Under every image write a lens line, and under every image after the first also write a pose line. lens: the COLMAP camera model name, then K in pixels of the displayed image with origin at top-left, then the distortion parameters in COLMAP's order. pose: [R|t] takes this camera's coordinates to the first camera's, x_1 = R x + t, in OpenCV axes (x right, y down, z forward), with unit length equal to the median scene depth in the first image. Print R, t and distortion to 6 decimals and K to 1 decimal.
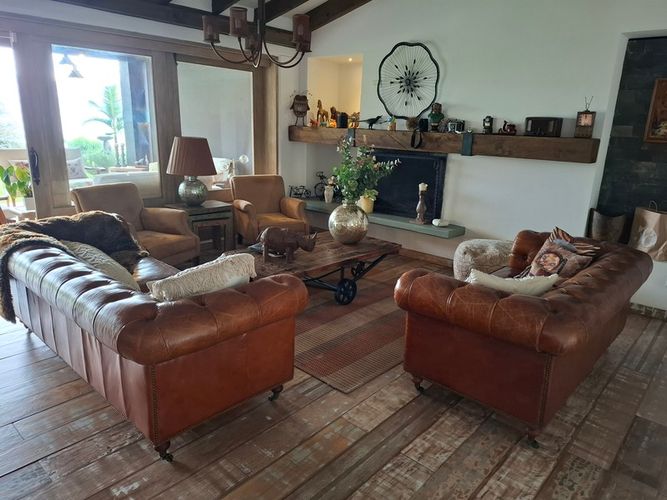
lens RADIAL K [[458.4, 0, 331.7], [0, 458.4, 237.8], [0, 0, 1]] dist [0.092559, -0.111051]
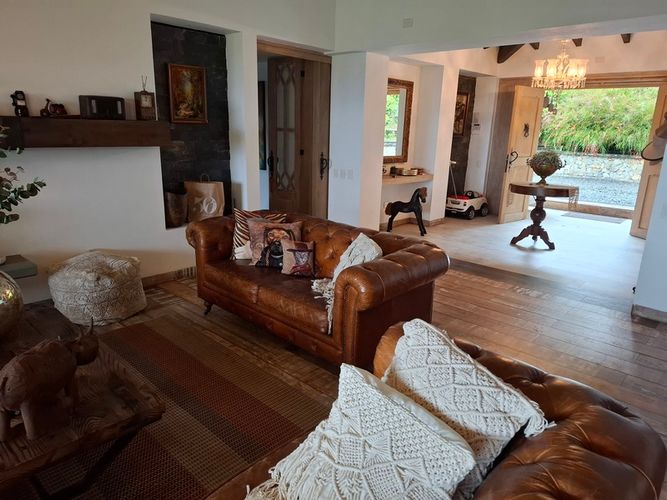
lens RADIAL K [[458.4, 0, 331.7], [0, 458.4, 237.8], [0, 0, 1]] dist [0.092559, -0.111051]
pose [[0.011516, -0.276165, 0.961041, -0.425634], [0.216177, 0.939063, 0.267259, -0.156644], [-0.976286, 0.204677, 0.070515, 0.596190]]
